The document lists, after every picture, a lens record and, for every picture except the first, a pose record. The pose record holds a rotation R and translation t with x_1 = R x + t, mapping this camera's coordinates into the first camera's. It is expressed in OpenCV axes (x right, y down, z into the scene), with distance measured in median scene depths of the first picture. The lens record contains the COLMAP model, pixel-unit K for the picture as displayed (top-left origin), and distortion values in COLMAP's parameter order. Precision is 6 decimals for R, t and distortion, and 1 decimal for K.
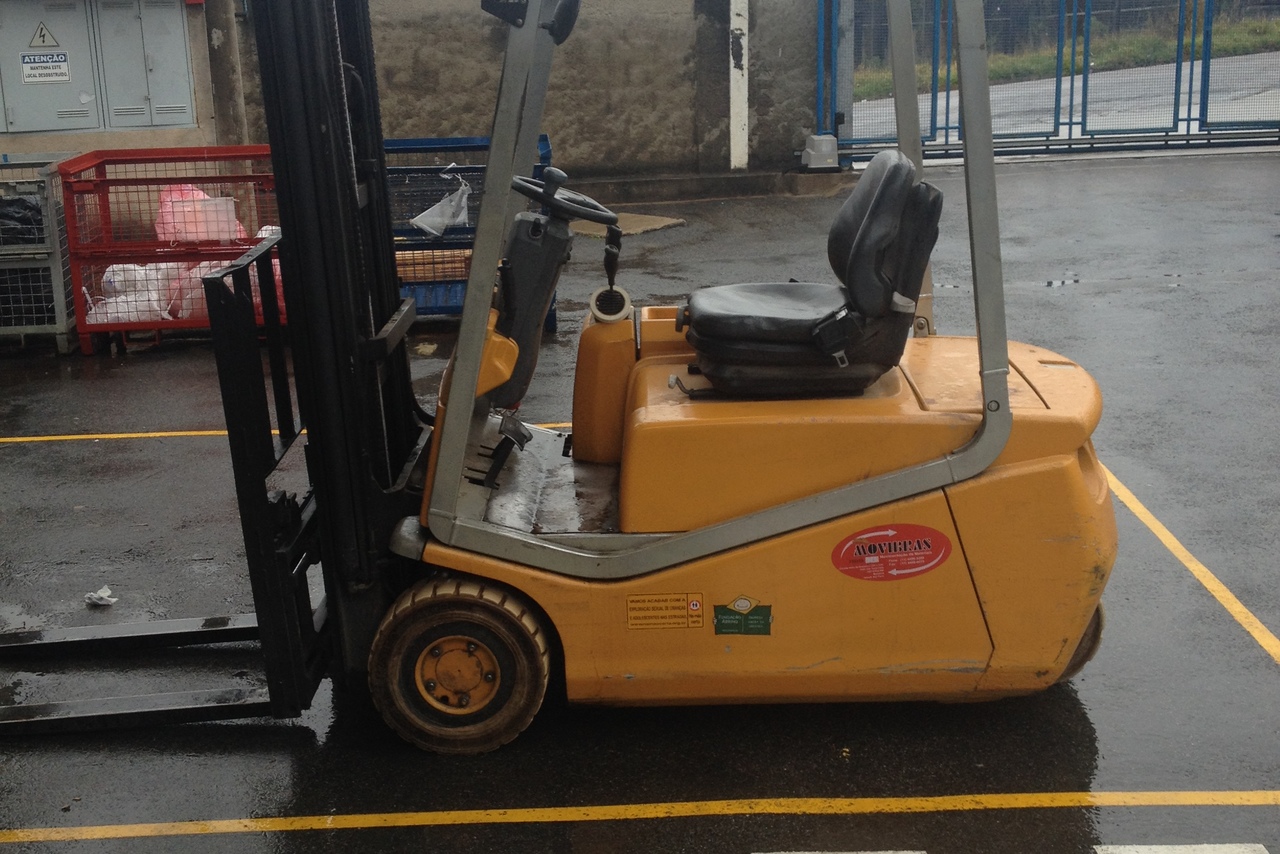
lens RADIAL K [[1589.0, 0, 639.2], [0, 1589.0, 433.1], [0, 0, 1]] dist [0.151353, -0.369942]
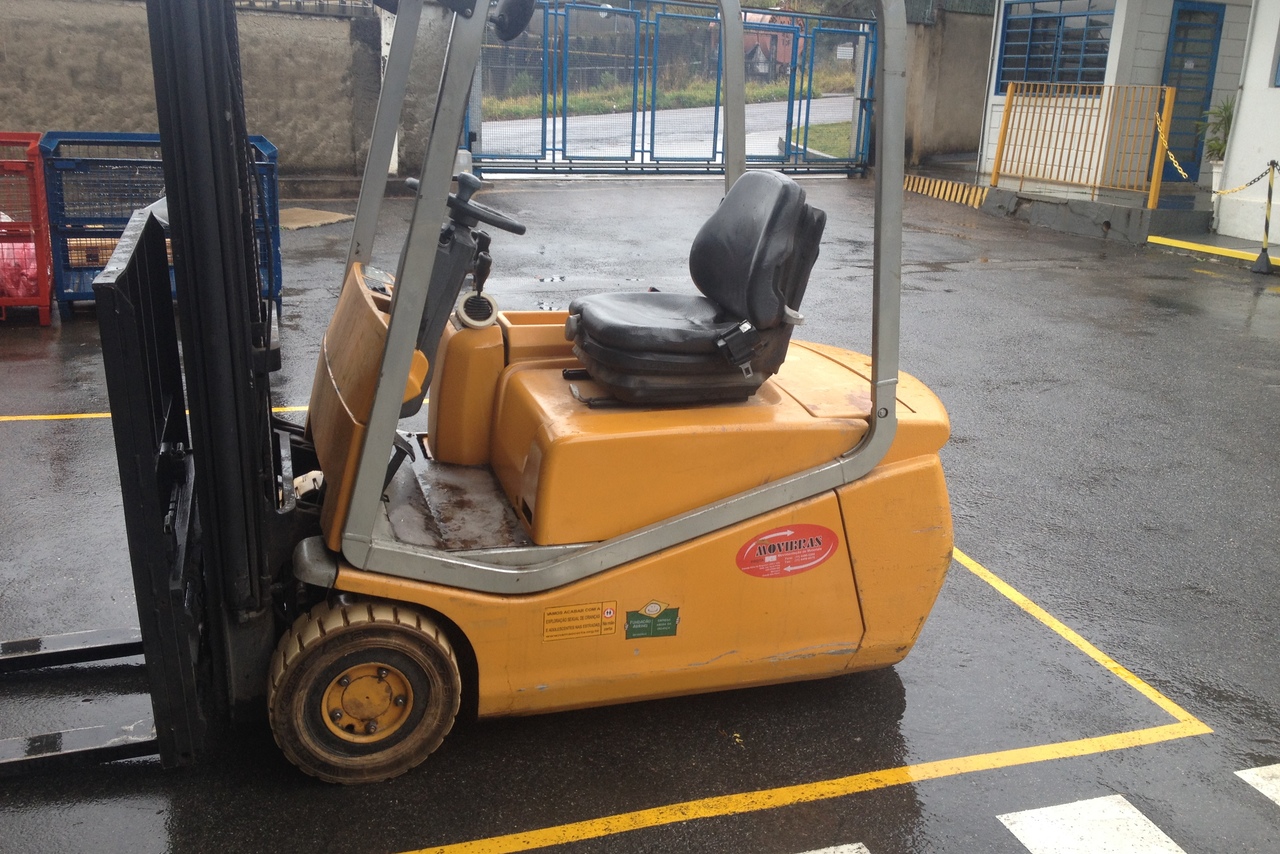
lens RADIAL K [[1219.9, 0, 641.4], [0, 1219.9, 411.7], [0, 0, 1]] dist [0.103901, -0.159003]
pose [[0.951598, -0.019527, 0.306725, -0.178760], [0.011852, 0.999569, 0.026864, -0.040054], [-0.307118, -0.021928, 0.951419, 0.250801]]
